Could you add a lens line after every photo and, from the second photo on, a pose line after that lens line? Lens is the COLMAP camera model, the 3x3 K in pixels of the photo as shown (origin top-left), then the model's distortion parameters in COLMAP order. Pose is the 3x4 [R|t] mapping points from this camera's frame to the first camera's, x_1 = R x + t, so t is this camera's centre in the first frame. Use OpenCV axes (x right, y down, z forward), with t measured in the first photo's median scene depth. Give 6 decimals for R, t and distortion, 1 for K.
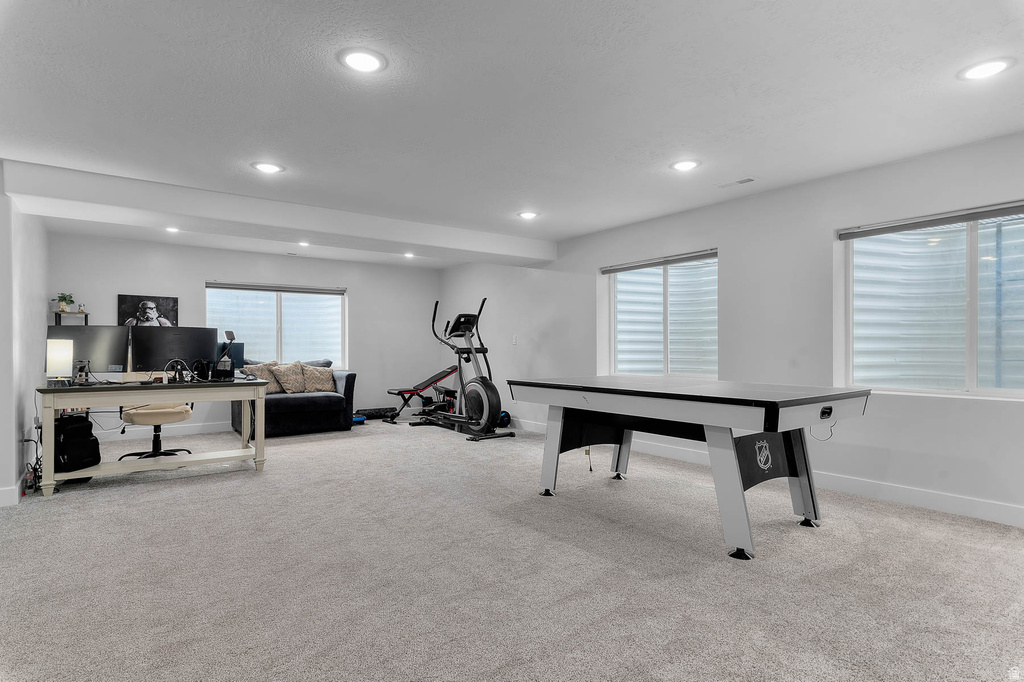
lens RADIAL K [[556.1, 0, 512.3], [0, 556.1, 346.6], [0, 0, 1]] dist [0.000054, 0.000034]
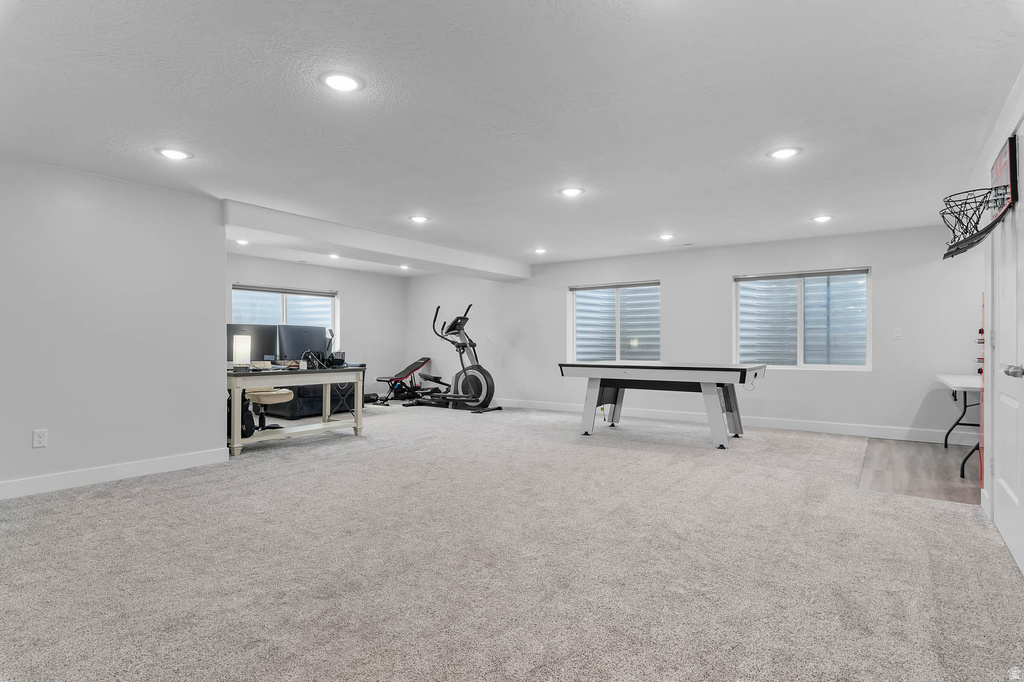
lens RADIAL K [[563.8, 0, 512.0], [0, 563.8, 341.0], [0, 0, 1]] dist [-0.001037, -0.000094]
pose [[0.946899, 0.003344, 0.321514, -0.410095], [-0.002568, 0.999993, -0.002838, 0.001232], [-0.321522, 0.001862, 0.946900, -0.287236]]
